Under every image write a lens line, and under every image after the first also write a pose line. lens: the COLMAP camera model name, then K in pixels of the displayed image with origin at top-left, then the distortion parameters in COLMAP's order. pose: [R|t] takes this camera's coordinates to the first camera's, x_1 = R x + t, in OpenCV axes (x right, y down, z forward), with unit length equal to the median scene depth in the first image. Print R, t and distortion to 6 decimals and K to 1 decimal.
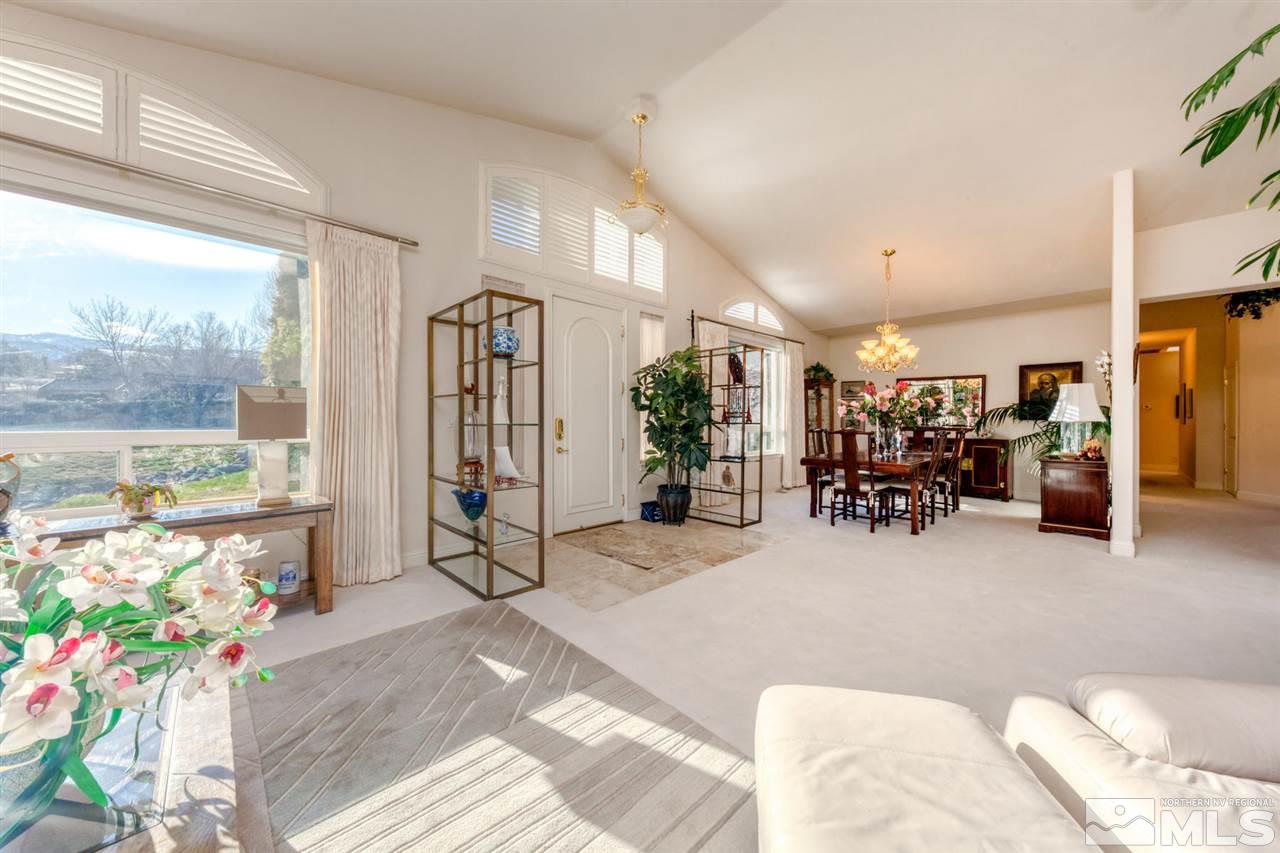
lens RADIAL K [[442.7, 0, 643.8], [0, 442.7, 421.3], [0, 0, 1]] dist [0.011815, 0.000043]
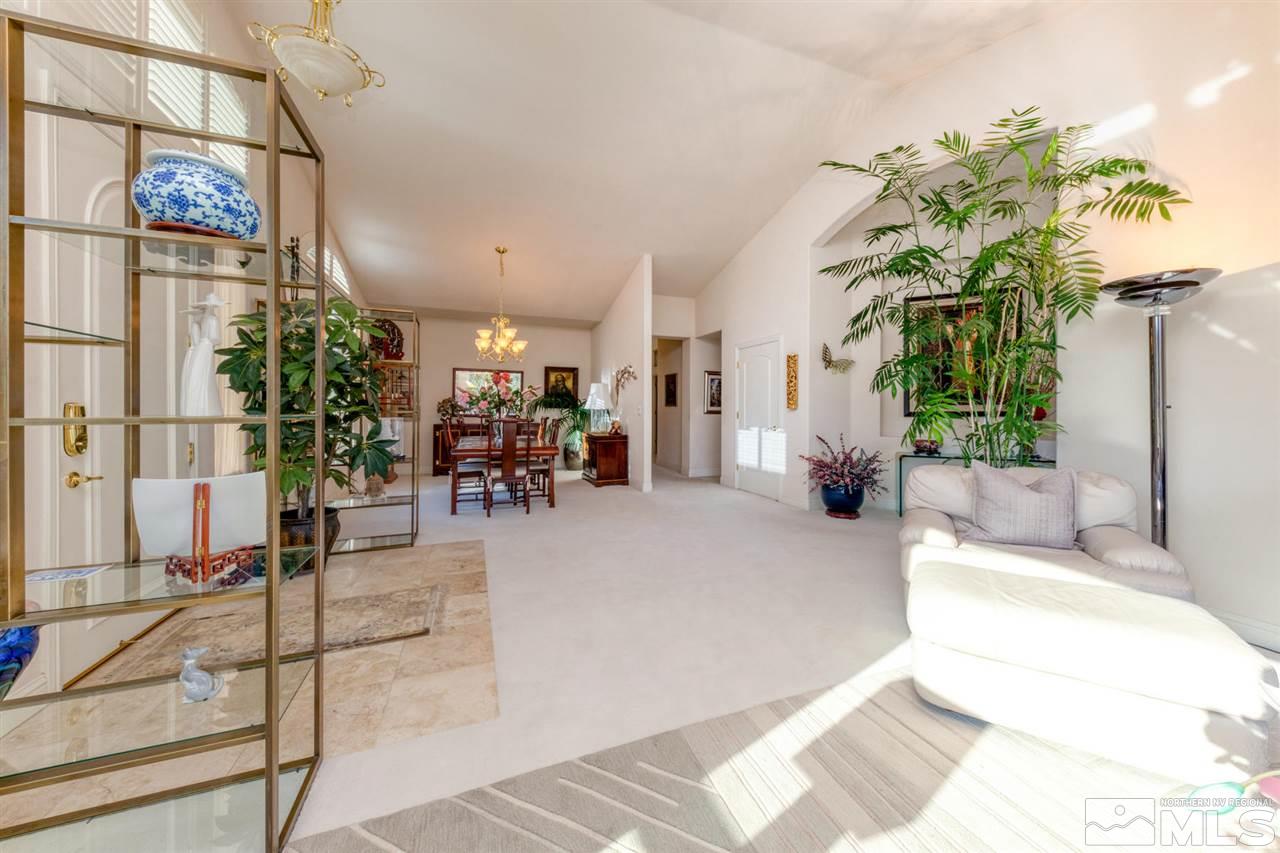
lens RADIAL K [[444.6, 0, 640.5], [0, 444.6, 411.0], [0, 0, 1]] dist [0.010625, -0.000004]
pose [[0.380544, -0.004745, 0.924751, -0.483821], [-0.001255, 0.999983, 0.005647, -0.003043], [-0.924762, -0.003309, 0.380532, 0.449854]]
